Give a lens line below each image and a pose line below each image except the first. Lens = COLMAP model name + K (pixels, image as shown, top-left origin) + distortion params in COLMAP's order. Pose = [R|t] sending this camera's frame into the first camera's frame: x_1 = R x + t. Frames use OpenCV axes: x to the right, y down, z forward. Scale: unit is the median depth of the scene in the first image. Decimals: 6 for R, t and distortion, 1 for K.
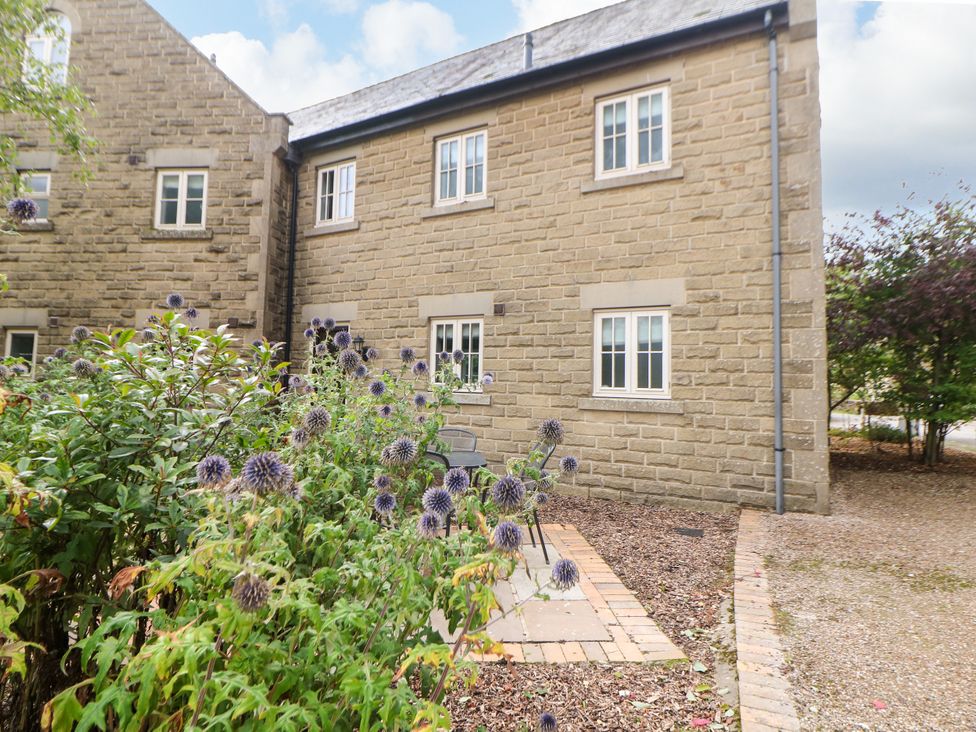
lens RADIAL K [[549.1, 0, 487.5], [0, 549.1, 348.9], [0, 0, 1]] dist [-0.029719, -0.000176]
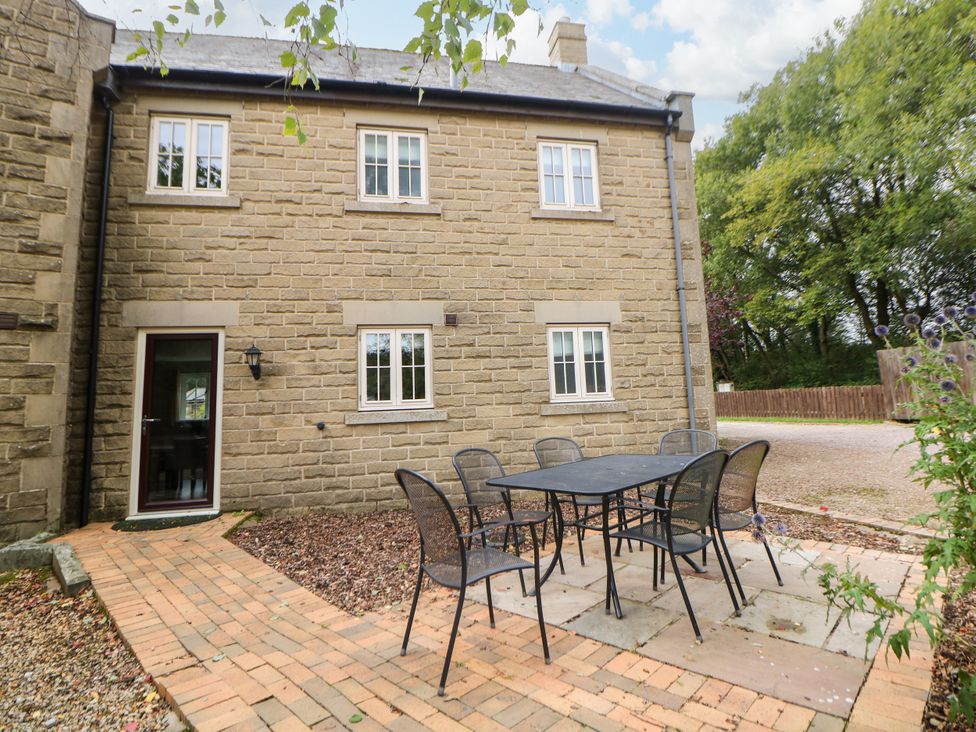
lens RADIAL K [[501.1, 0, 487.7], [0, 501.1, 331.3], [0, 0, 1]] dist [-0.023698, -0.001200]
pose [[0.746733, 0.032805, 0.664315, -0.527160], [0.013412, 0.997837, -0.064350, 0.005954], [-0.664989, 0.056962, 0.744678, 0.306041]]
